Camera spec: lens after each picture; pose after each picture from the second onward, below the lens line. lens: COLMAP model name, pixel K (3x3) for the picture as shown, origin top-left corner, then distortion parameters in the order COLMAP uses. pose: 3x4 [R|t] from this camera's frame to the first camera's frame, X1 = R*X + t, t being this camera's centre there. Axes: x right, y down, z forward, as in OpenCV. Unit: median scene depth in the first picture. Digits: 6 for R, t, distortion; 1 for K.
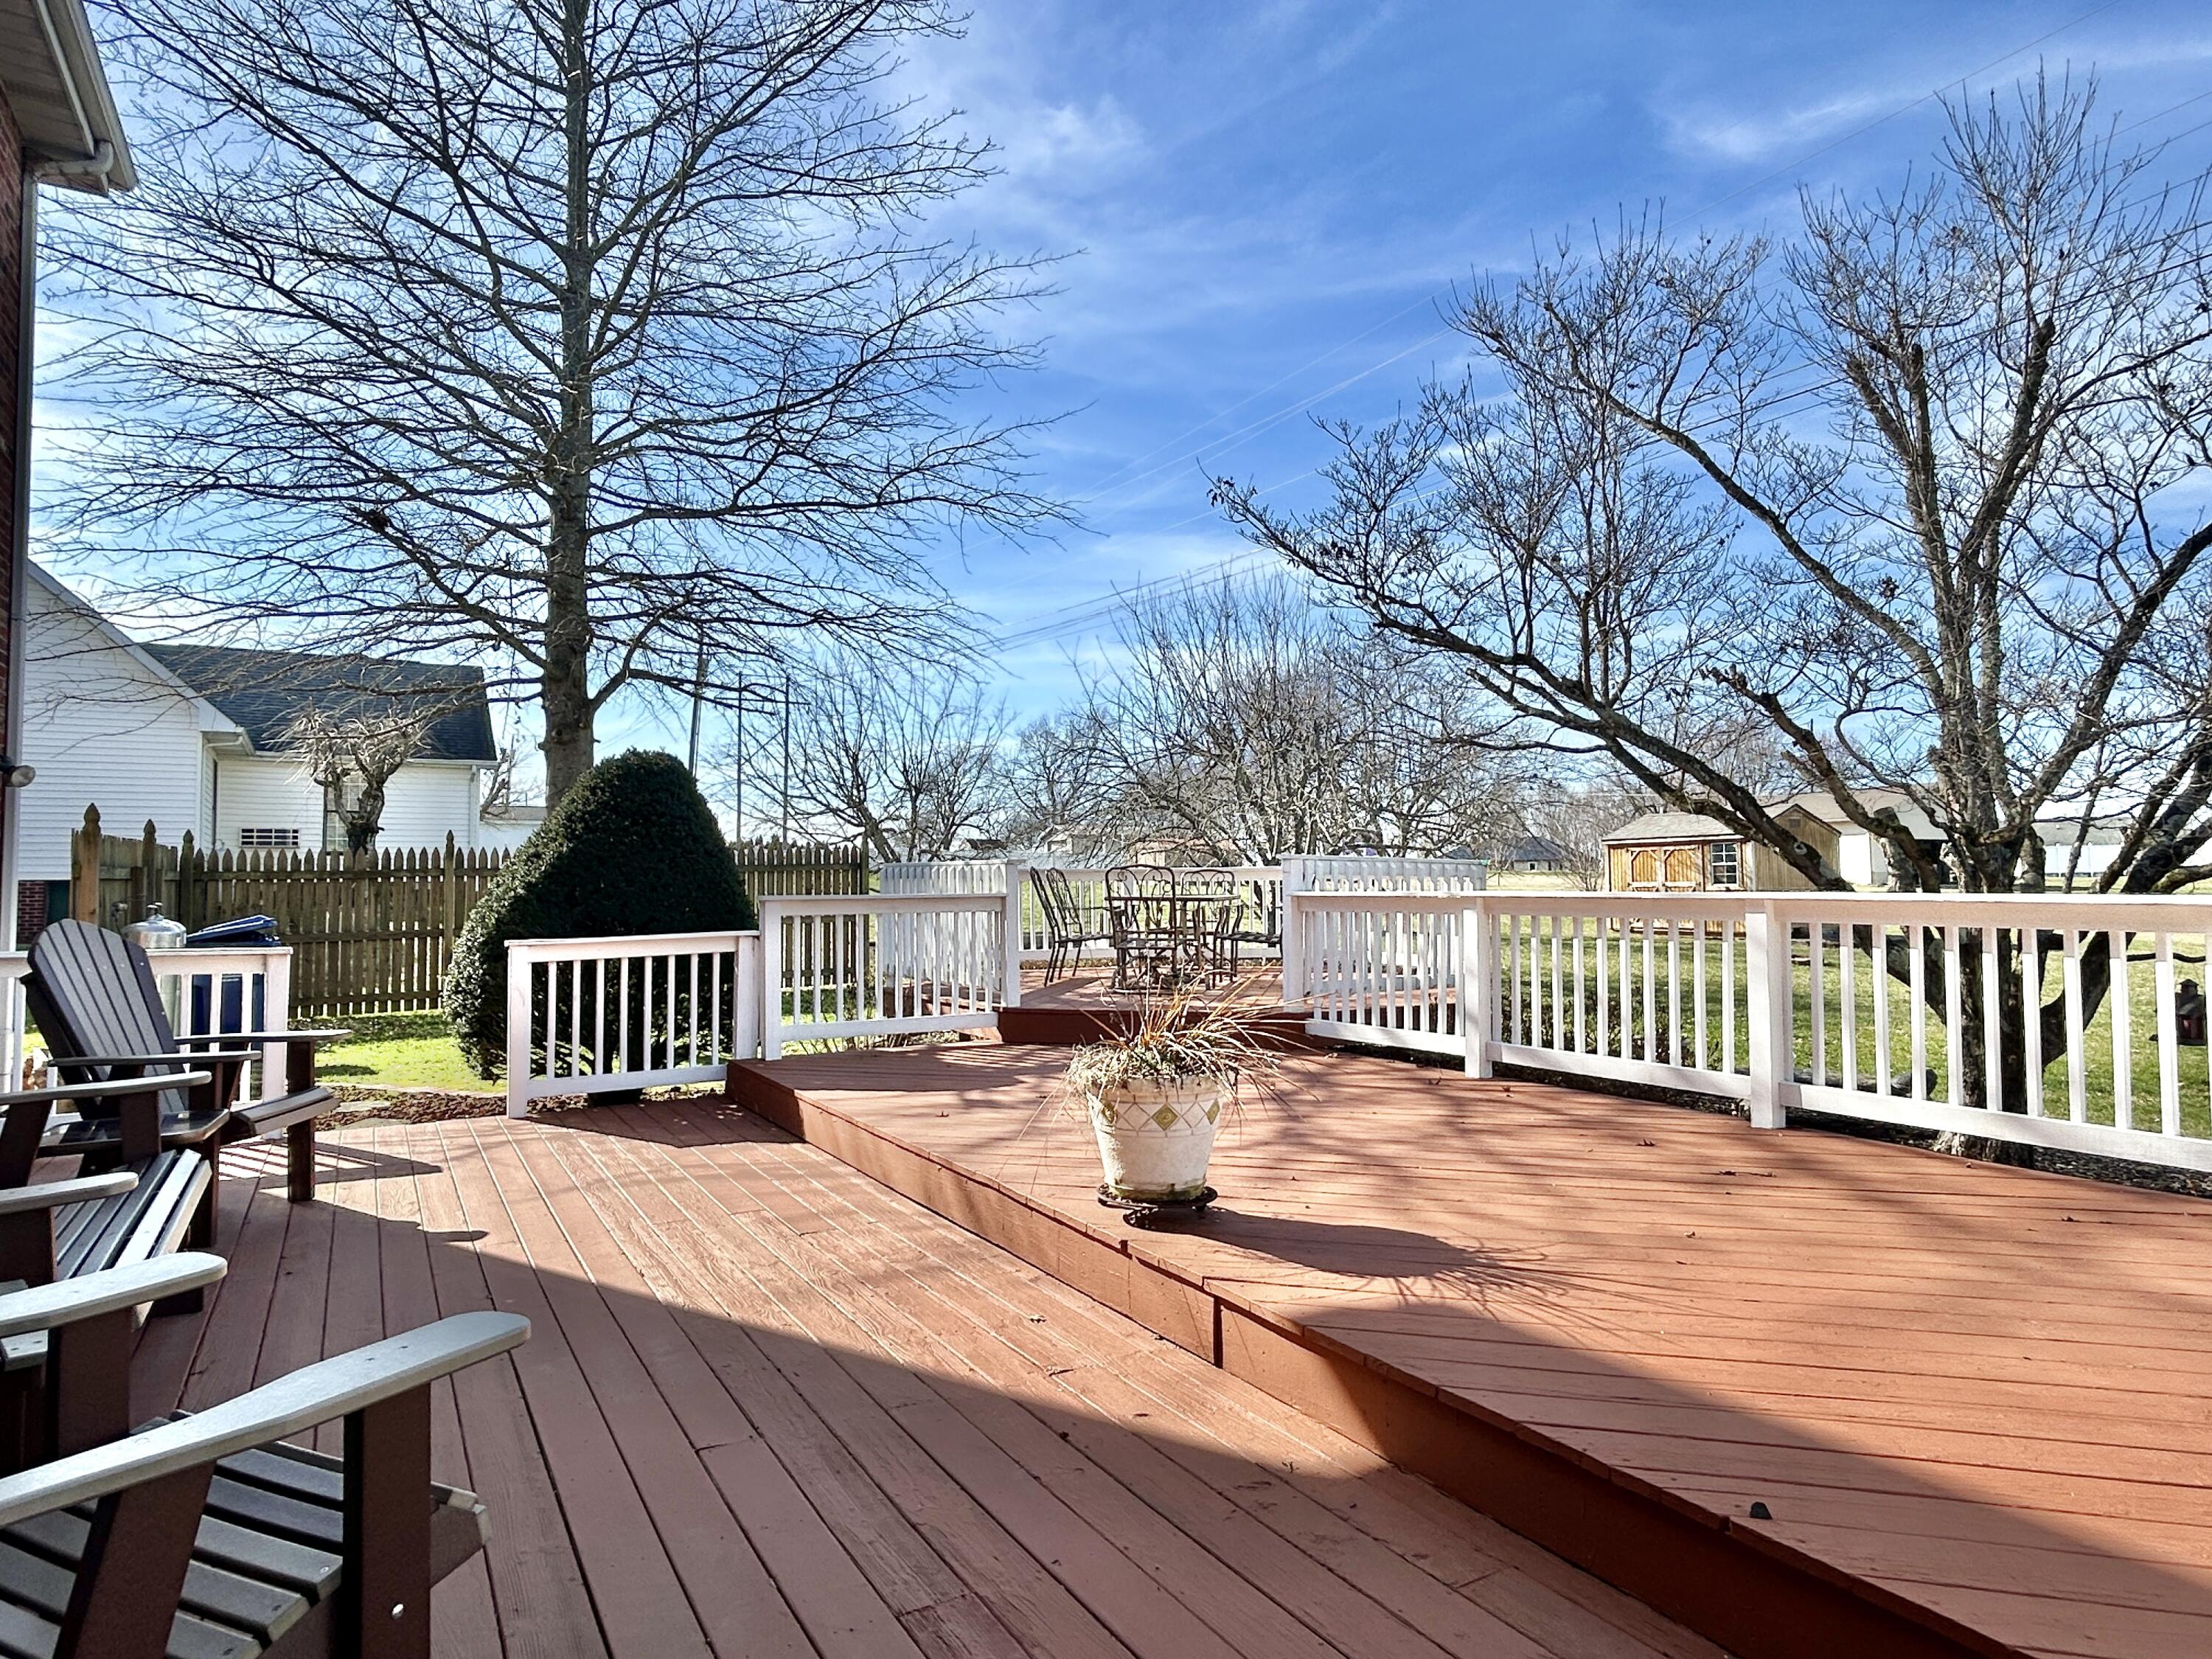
lens RADIAL K [[1277.2, 0, 1106.0], [0, 1277.2, 829.5], [0, 0, 1]] dist [0.001023, 0.000211]
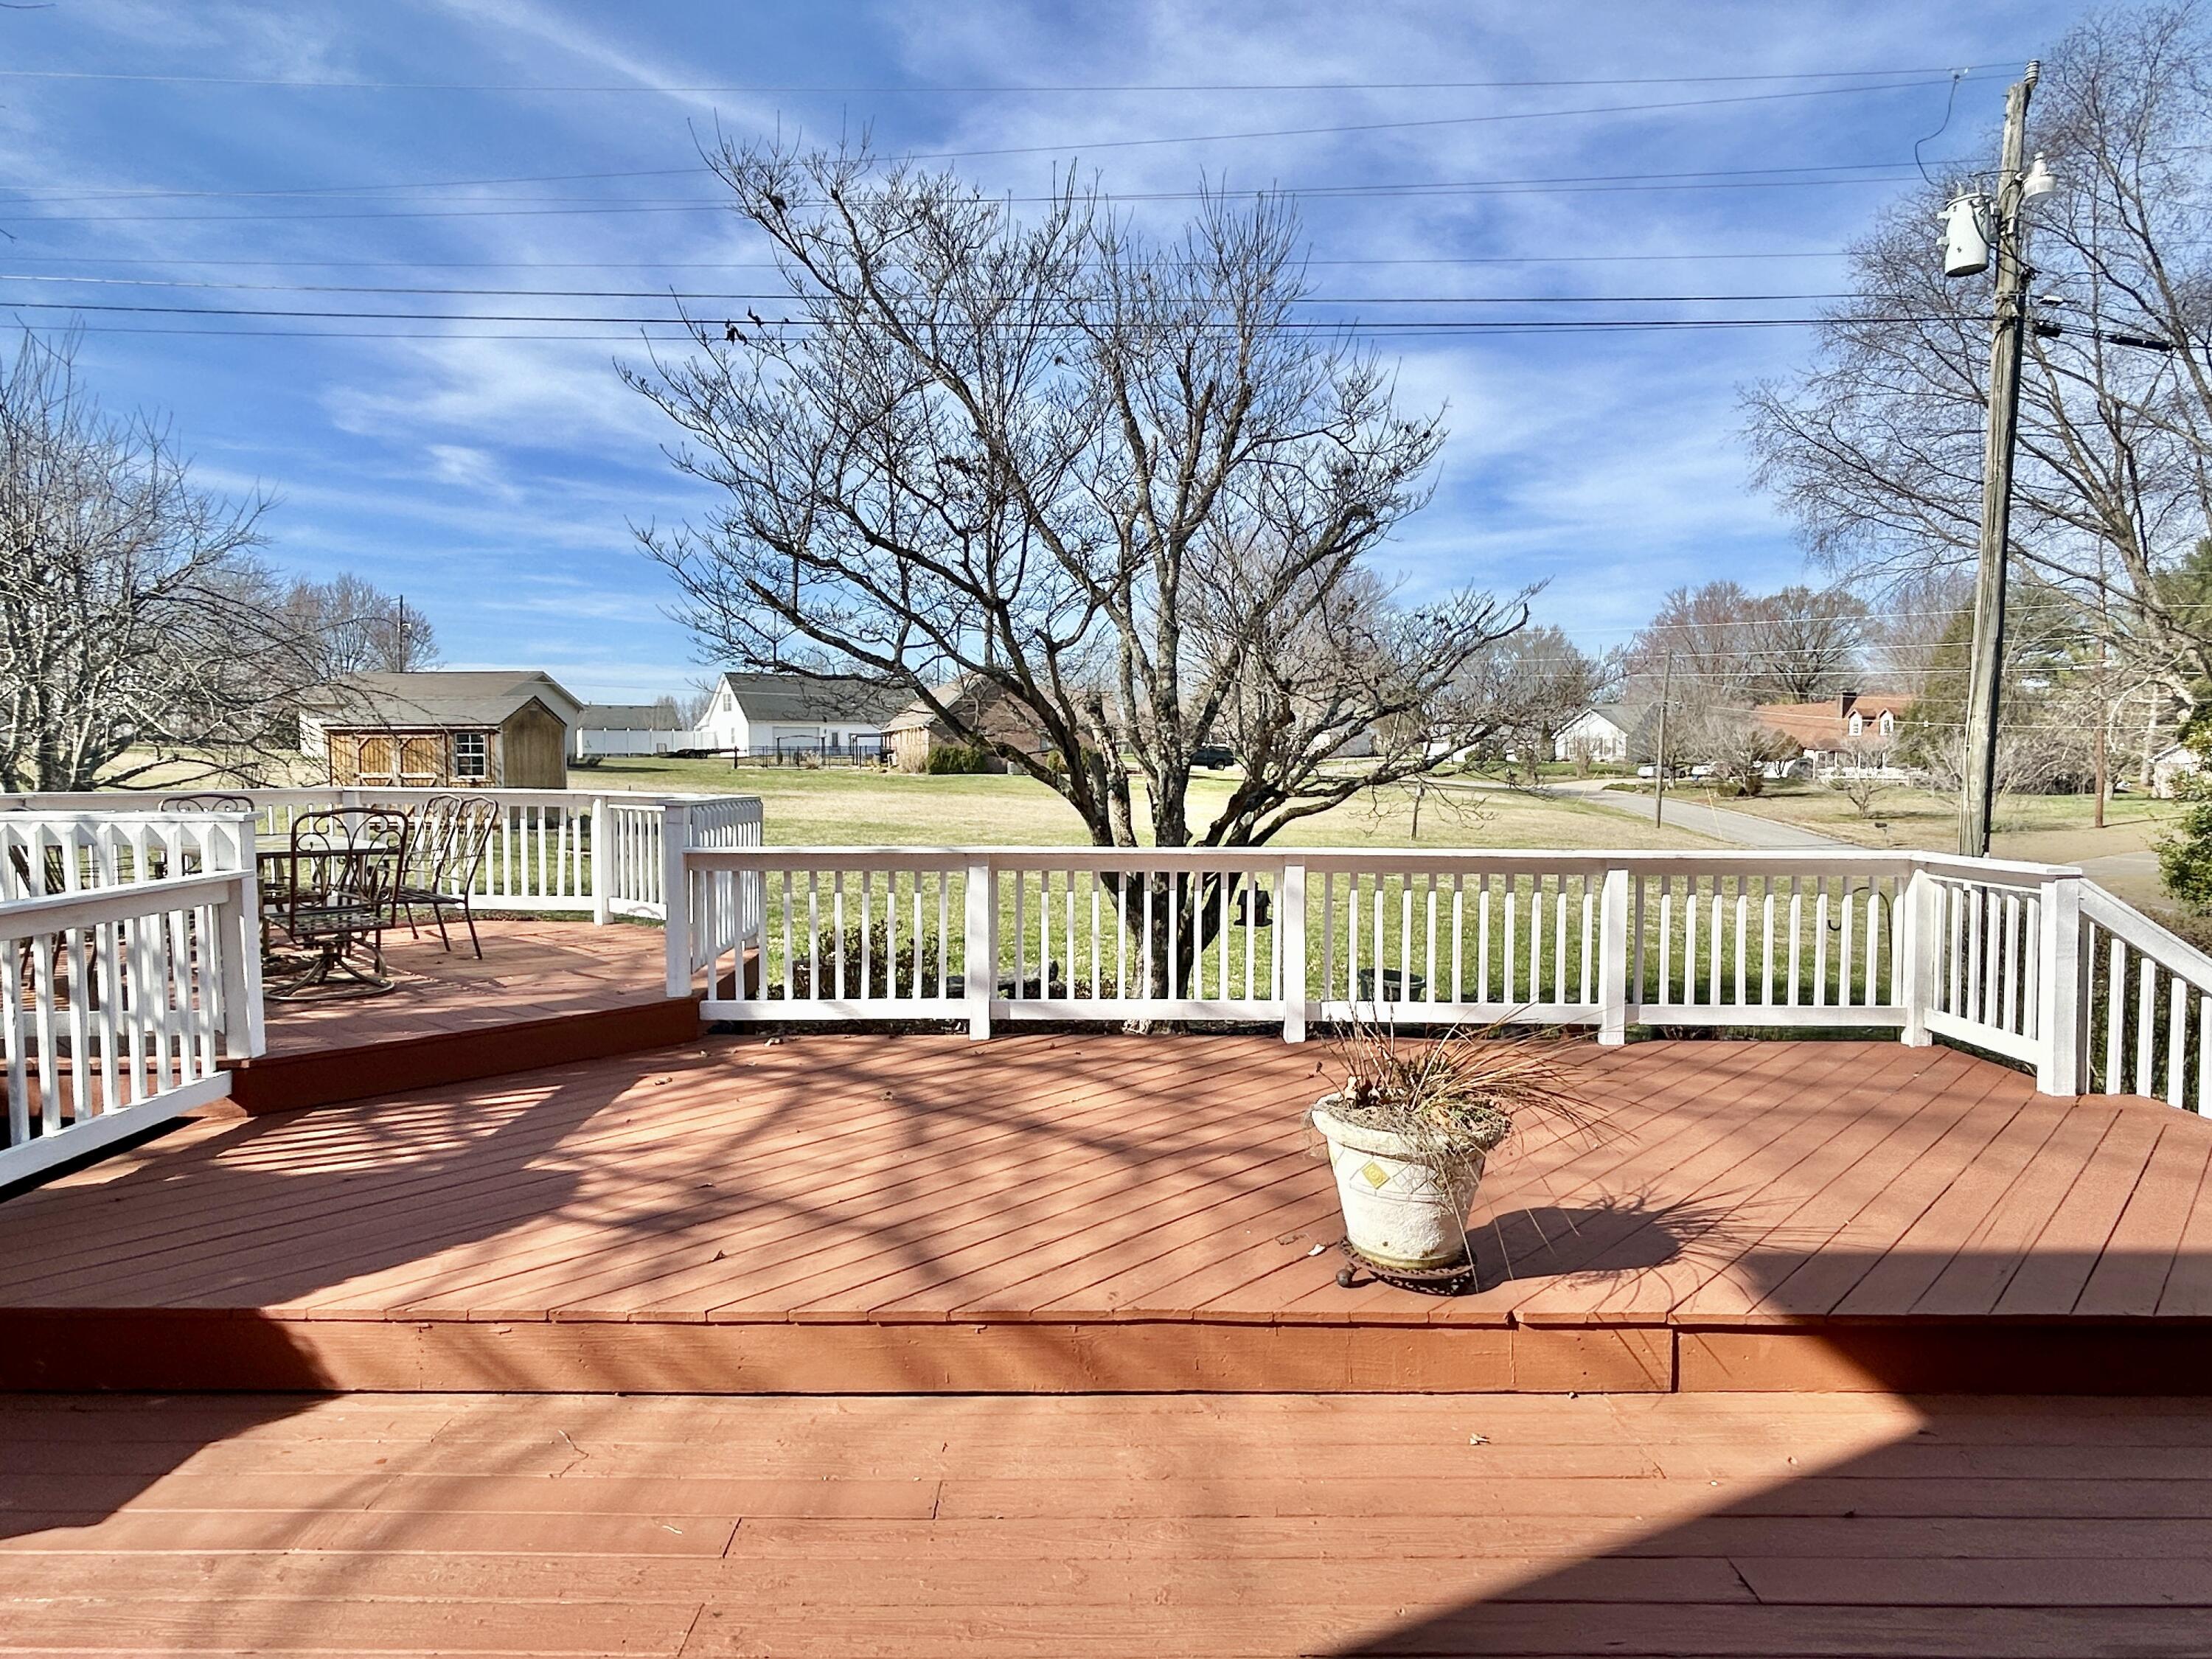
lens RADIAL K [[1411.3, 0, 1106.0], [0, 1411.3, 829.5], [0, 0, 1]] dist [-0.003350, -0.001378]
pose [[0.495716, -0.037093, 0.867692, -0.551935], [-0.045399, 0.996615, 0.068541, -0.026873], [-0.867297, -0.073369, 0.492354, 0.482308]]
